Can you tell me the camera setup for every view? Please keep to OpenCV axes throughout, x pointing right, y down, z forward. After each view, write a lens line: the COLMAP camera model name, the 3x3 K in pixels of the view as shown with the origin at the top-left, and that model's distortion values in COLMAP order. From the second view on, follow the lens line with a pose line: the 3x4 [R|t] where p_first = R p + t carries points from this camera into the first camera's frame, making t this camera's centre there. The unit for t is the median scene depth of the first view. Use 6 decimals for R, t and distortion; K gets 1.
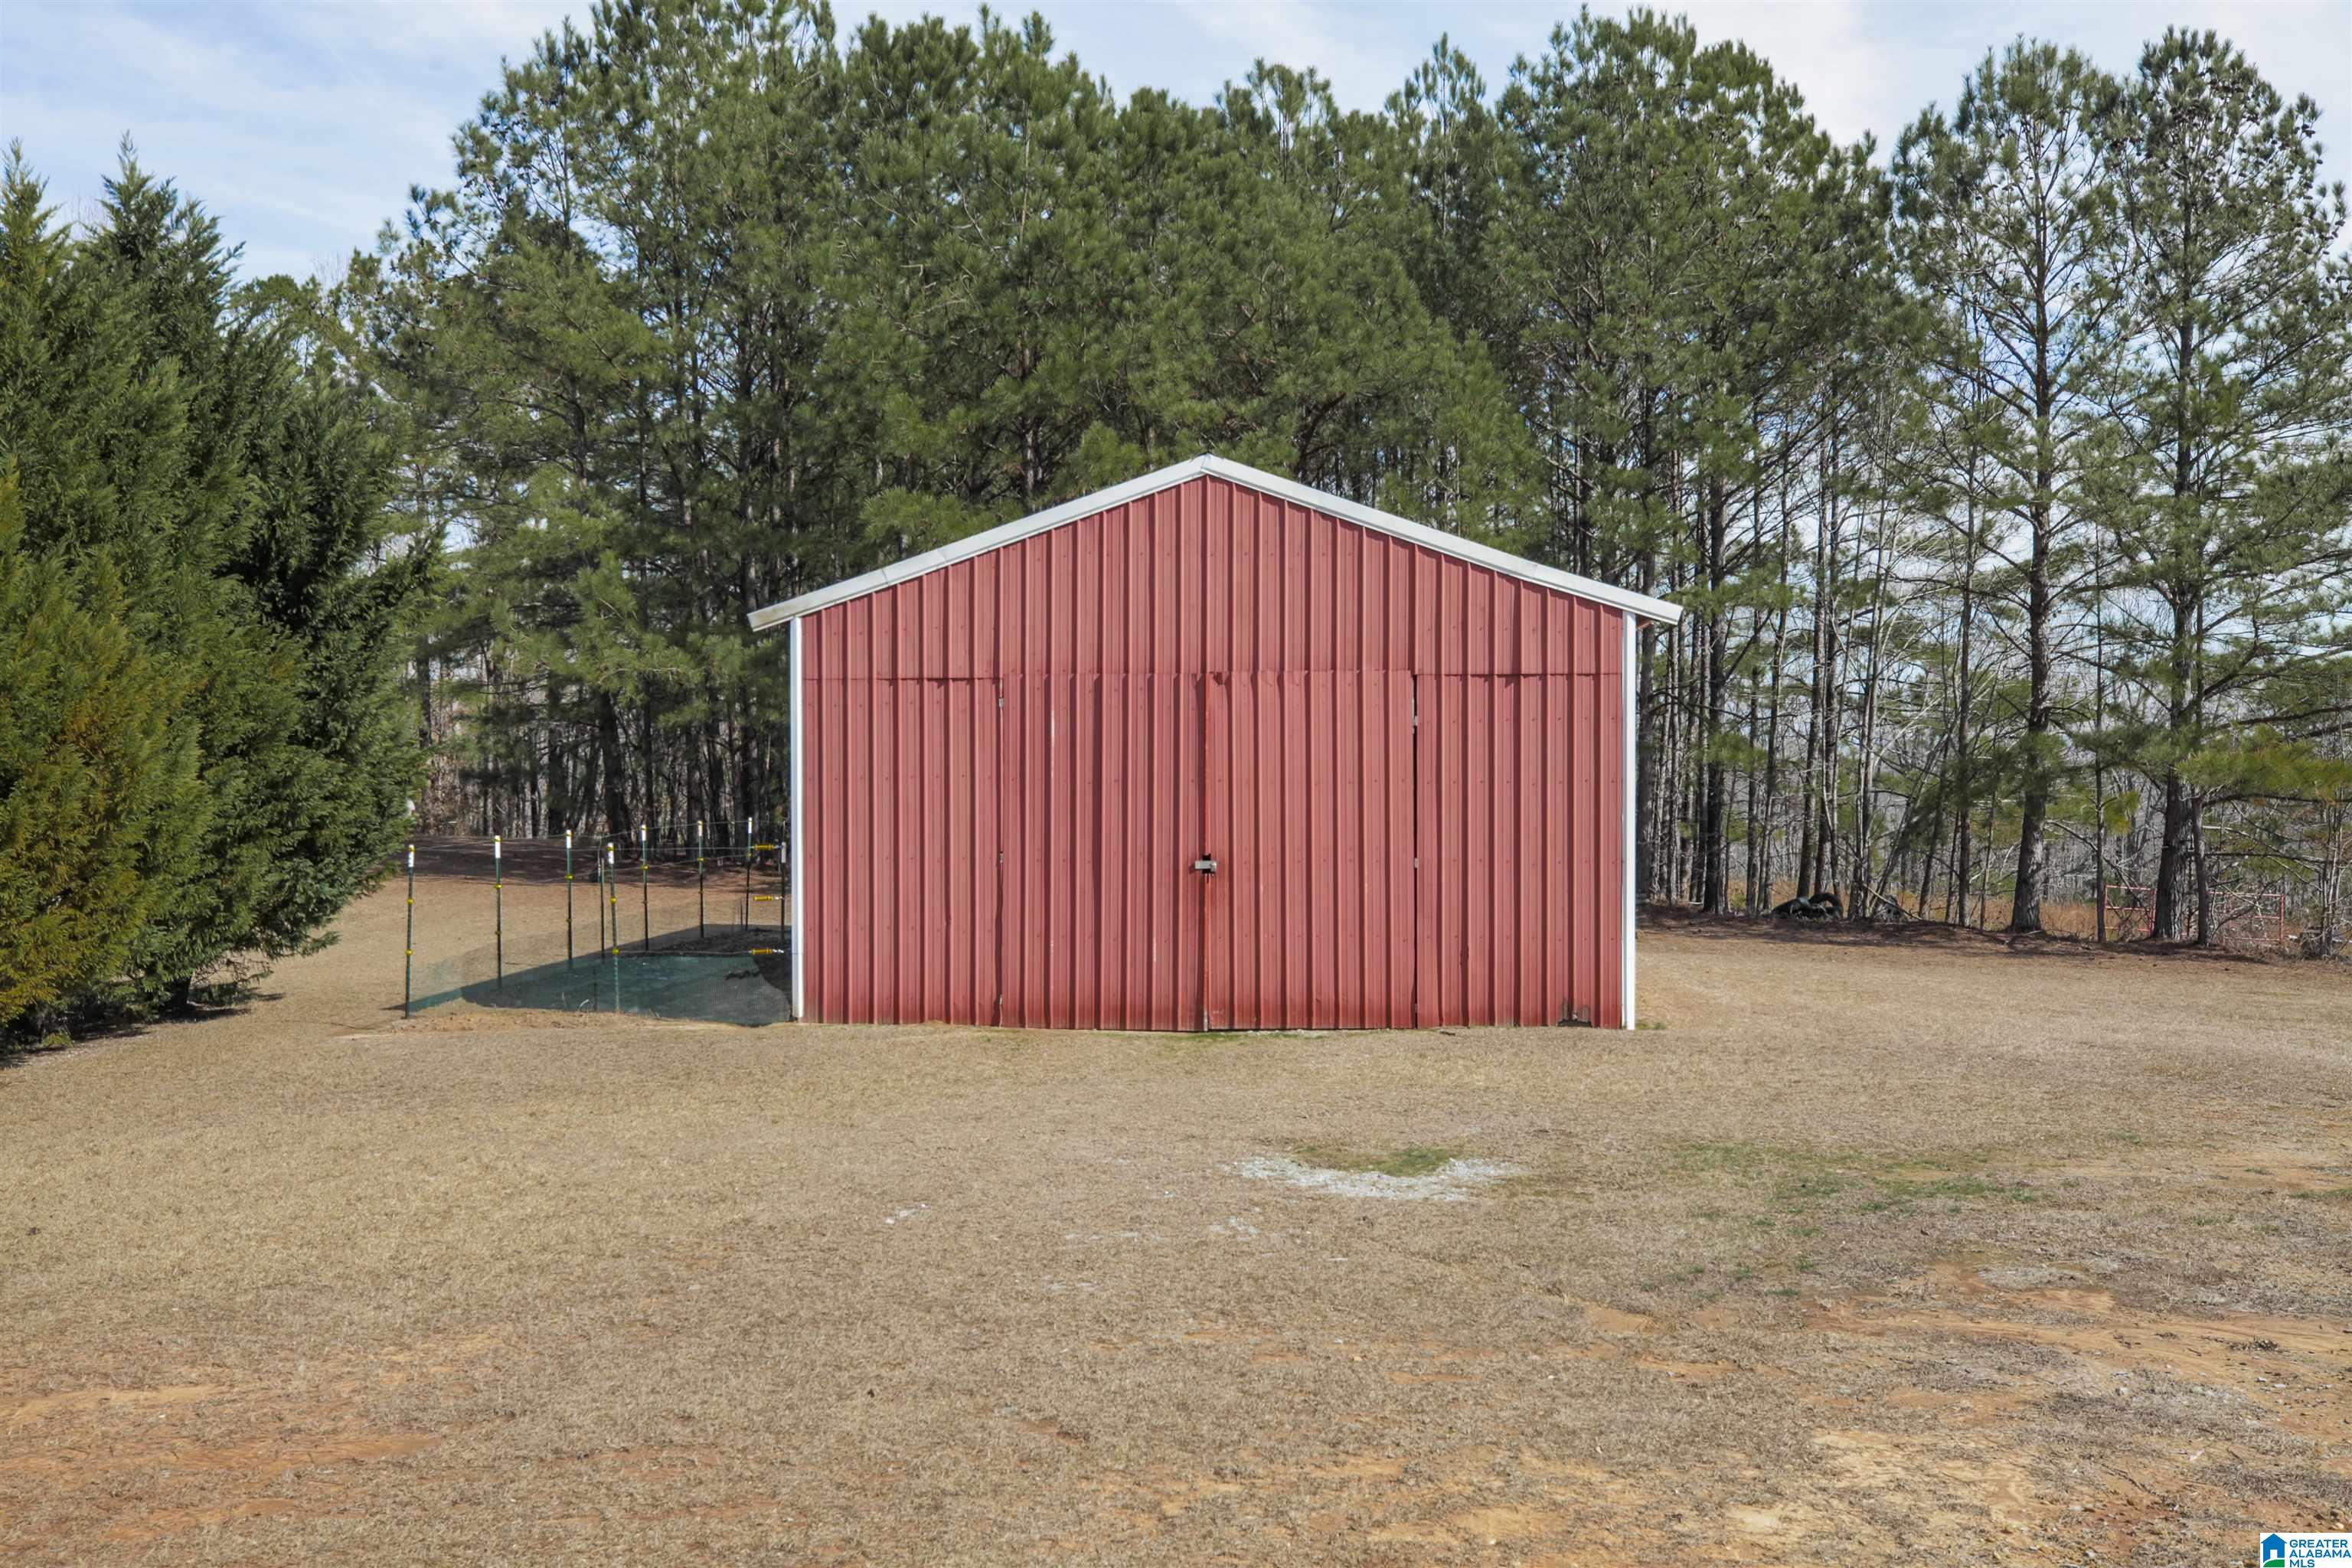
lens RADIAL K [[2250.1, 0, 1192.3], [0, 2250.1, 788.0], [0, 0, 1]] dist [-0.050471, 0.000000]
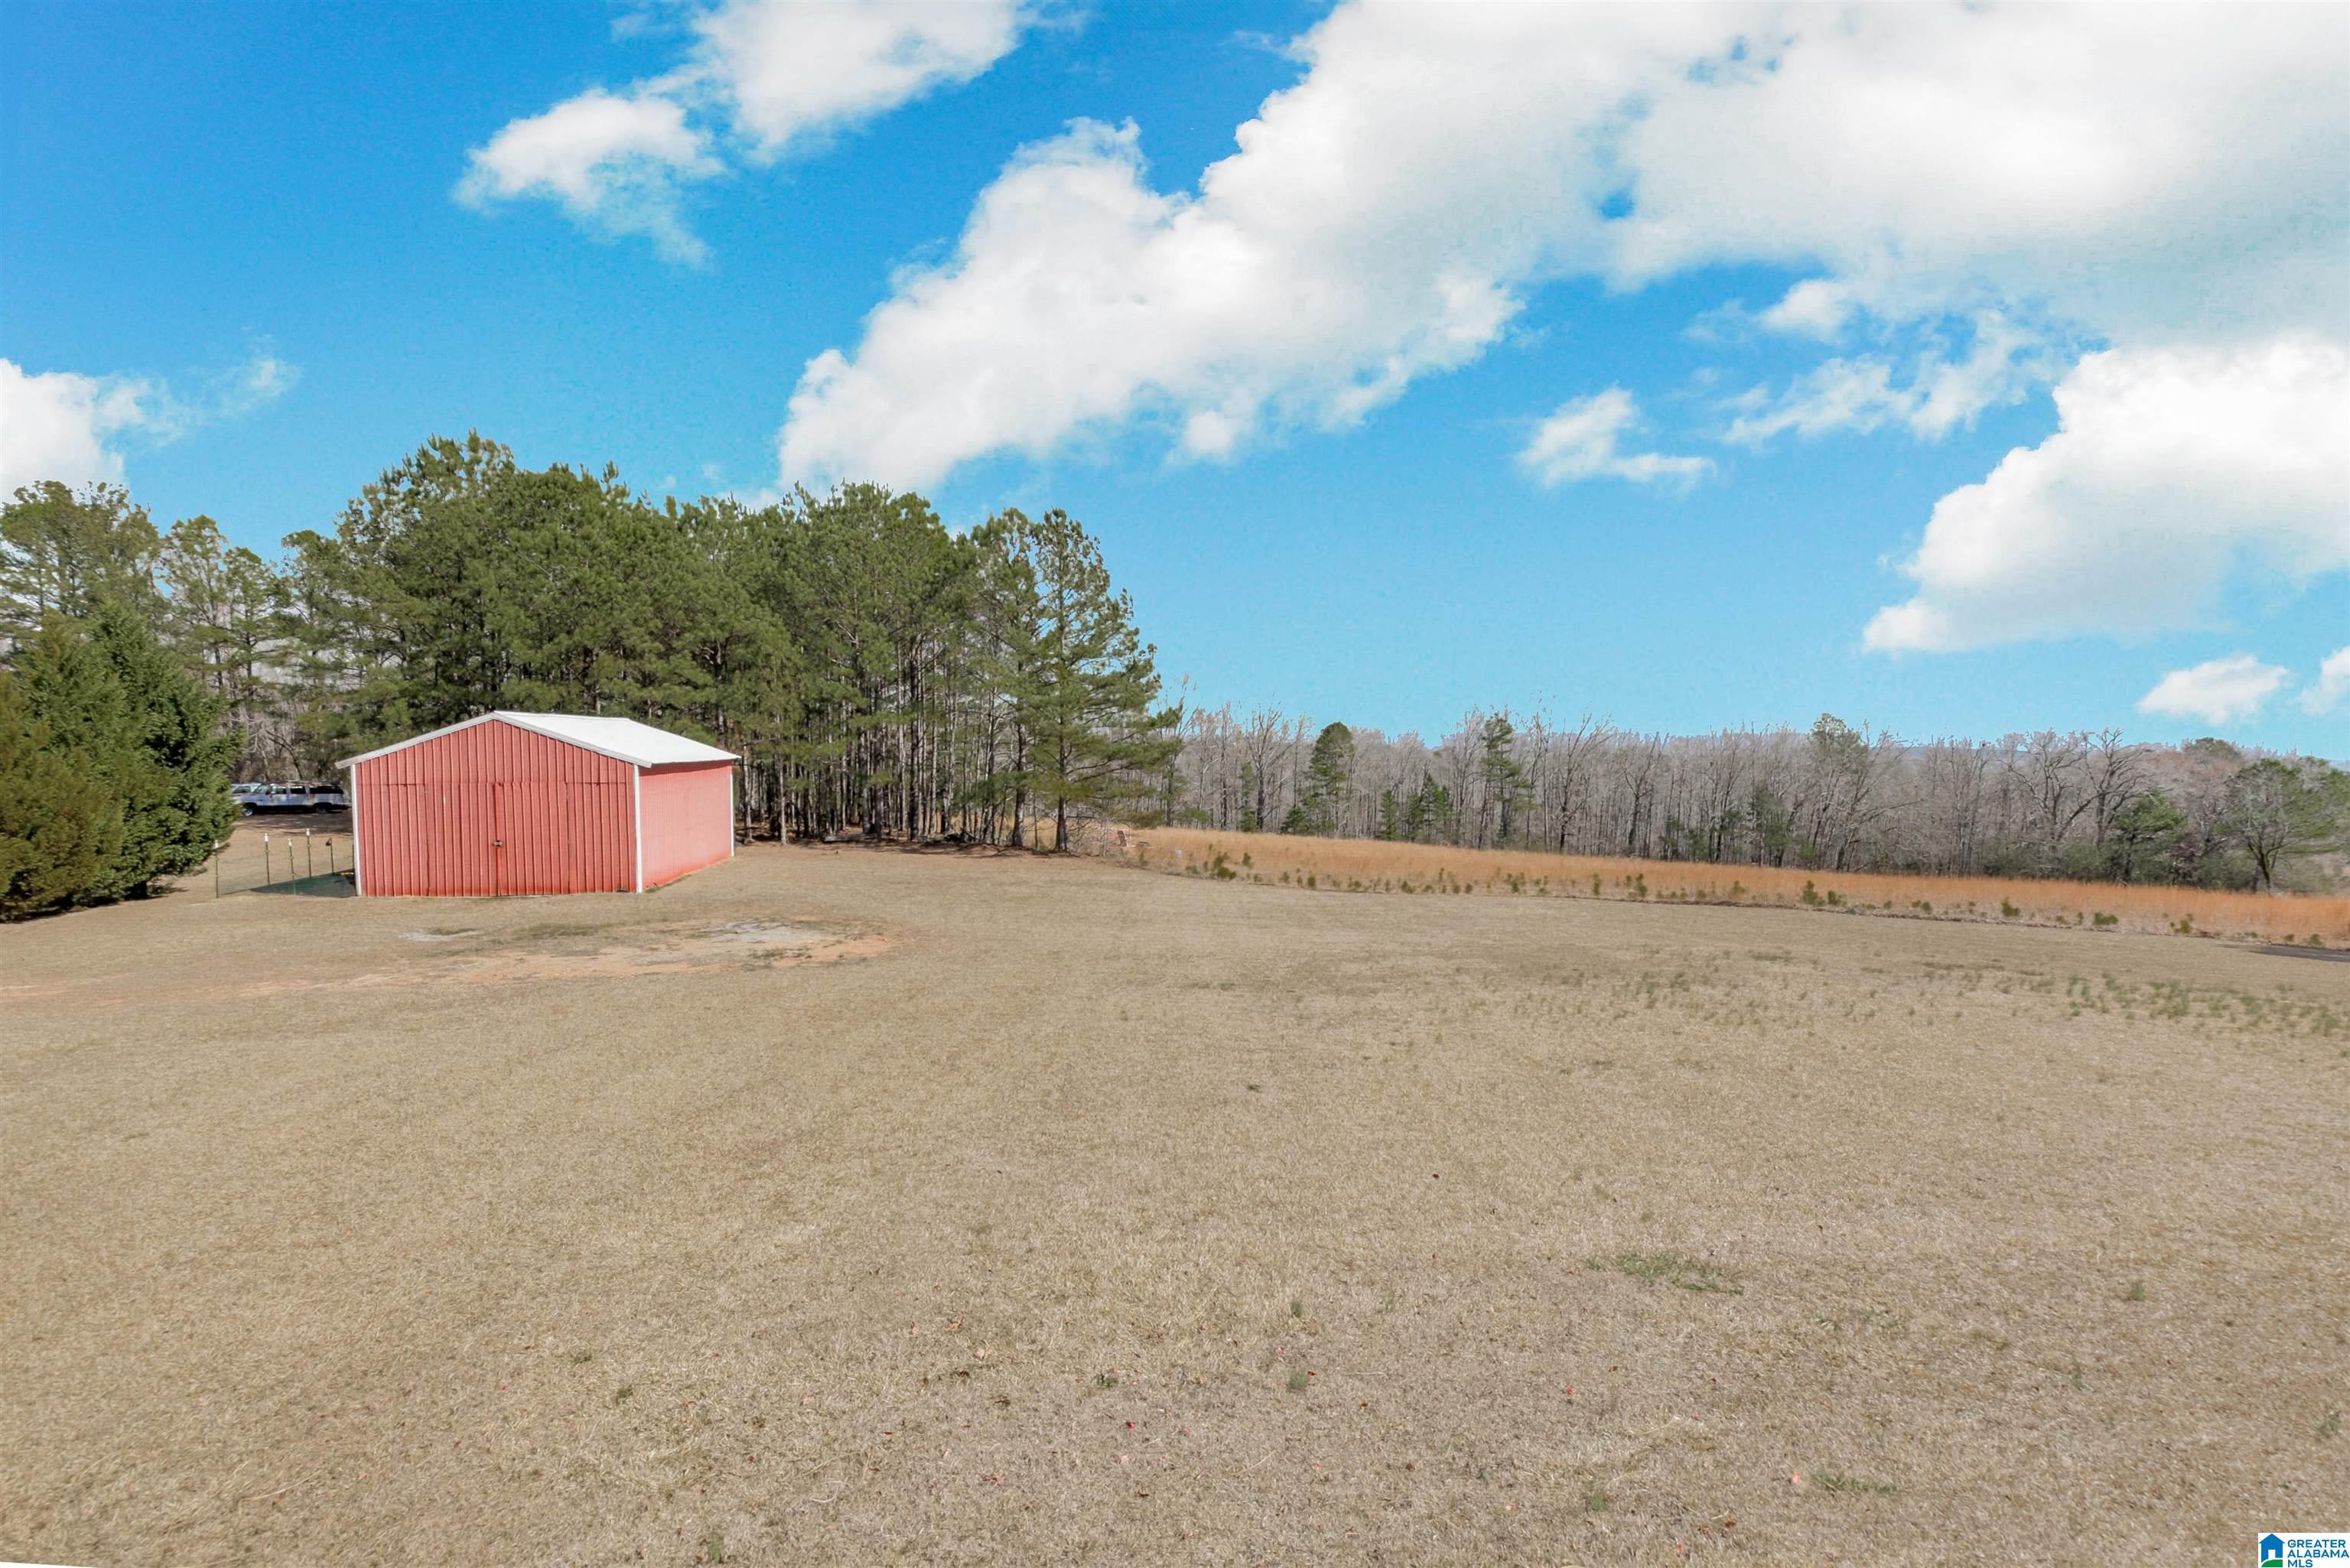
lens RADIAL K [[1206.4, 0, 1166.5], [0, 1206.4, 777.0], [0, 0, 1]] dist [0.006398, 0.000319]
pose [[0.985571, -0.005303, 0.169181, 0.638480], [0.001611, 0.999758, 0.021954, -0.093347], [-0.169257, -0.021365, 0.985340, -0.817817]]
